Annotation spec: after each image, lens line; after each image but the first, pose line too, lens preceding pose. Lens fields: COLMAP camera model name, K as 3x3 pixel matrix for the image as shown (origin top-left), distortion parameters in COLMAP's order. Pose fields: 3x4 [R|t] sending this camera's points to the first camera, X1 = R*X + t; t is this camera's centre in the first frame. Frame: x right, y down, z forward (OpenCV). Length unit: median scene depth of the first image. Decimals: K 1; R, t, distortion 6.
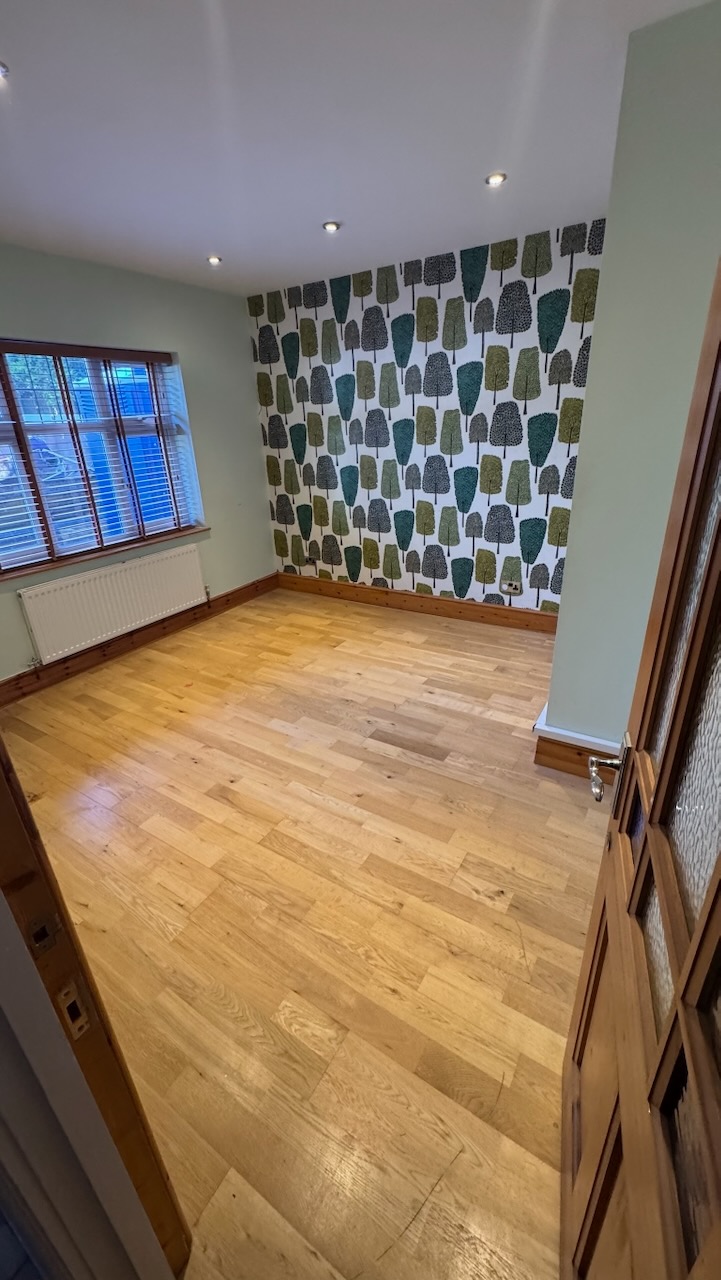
lens RADIAL K [[509.2, 0, 360.5], [0, 509.2, 640.0], [0, 0, 1]] dist [-0.002021, 0.000173]
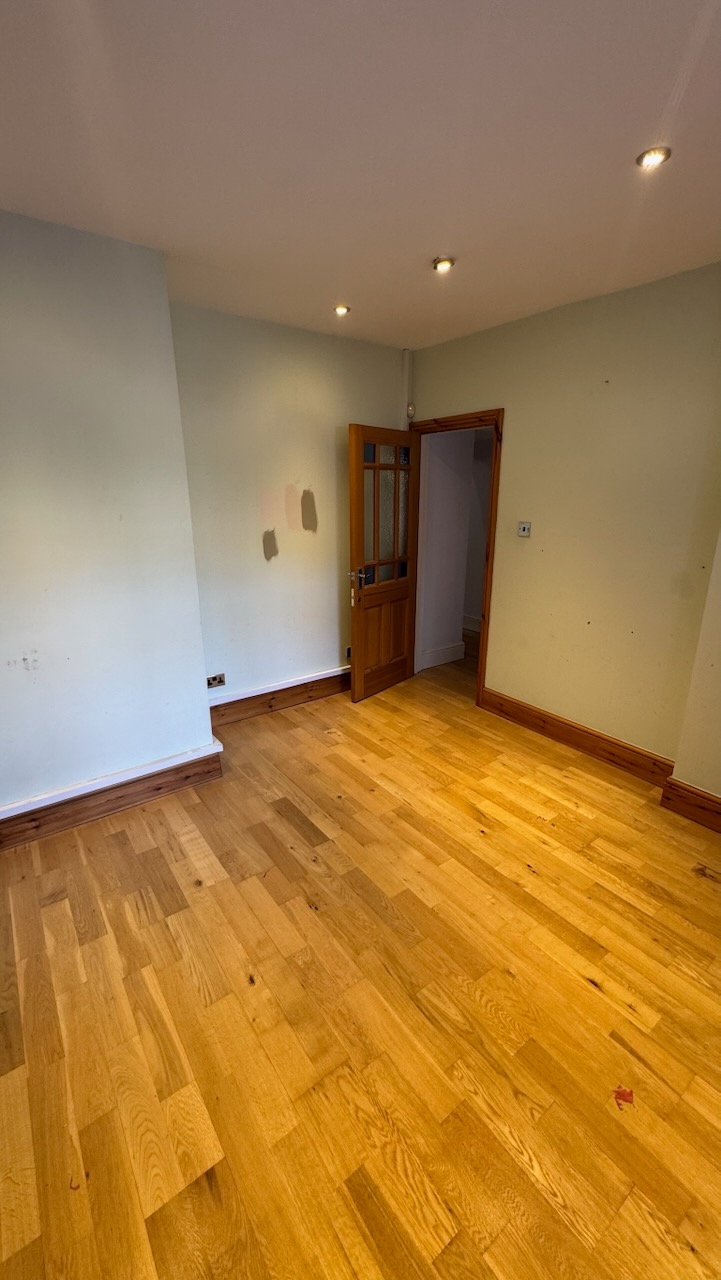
lens RADIAL K [[509.2, 0, 360.5], [0, 509.2, 640.0], [0, 0, 1]] dist [-0.002021, 0.000173]
pose [[-0.931870, -0.059946, 0.357805, -0.371483], [0.181185, 0.777553, 0.602149, -0.675012], [-0.314309, 0.625954, -0.713717, 1.584560]]
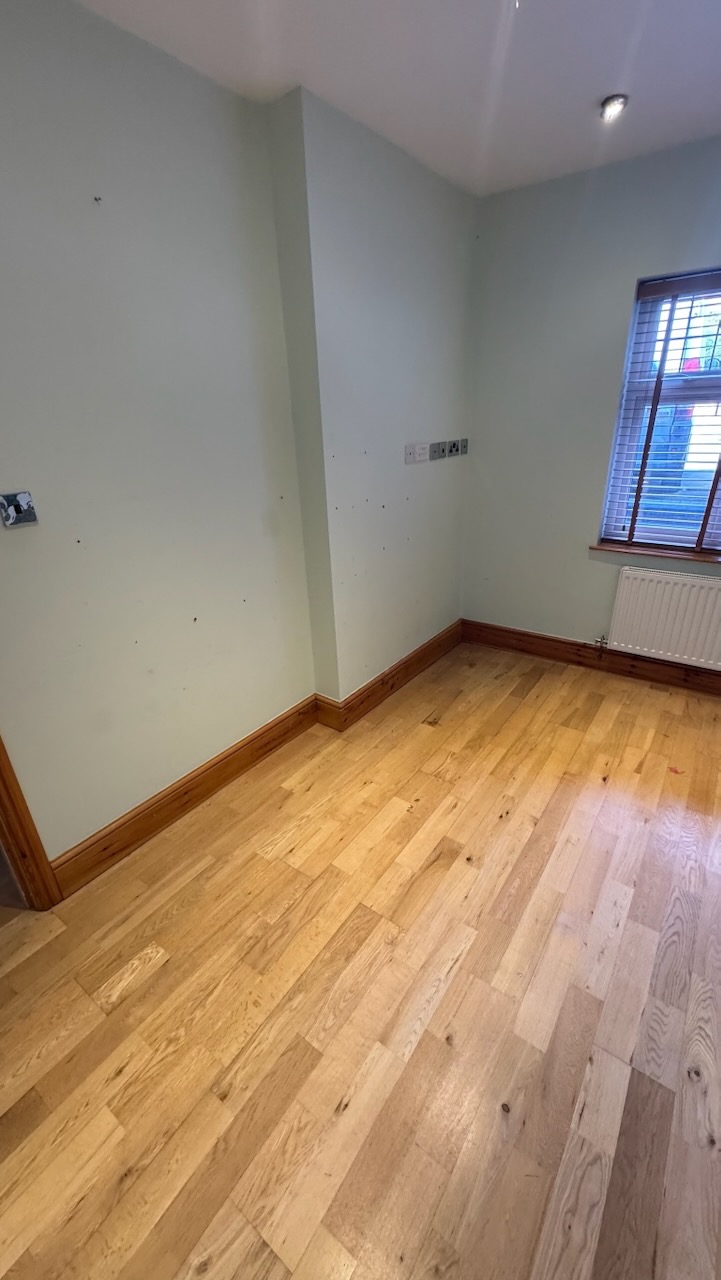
lens RADIAL K [[509.2, 0, 360.5], [0, 509.2, 640.0], [0, 0, 1]] dist [-0.002021, 0.000173]
pose [[-0.056702, 0.447319, -0.892575, 0.310185], [-0.358901, 0.825119, 0.436313, -0.286525], [0.931652, 0.345086, 0.113758, 0.652422]]
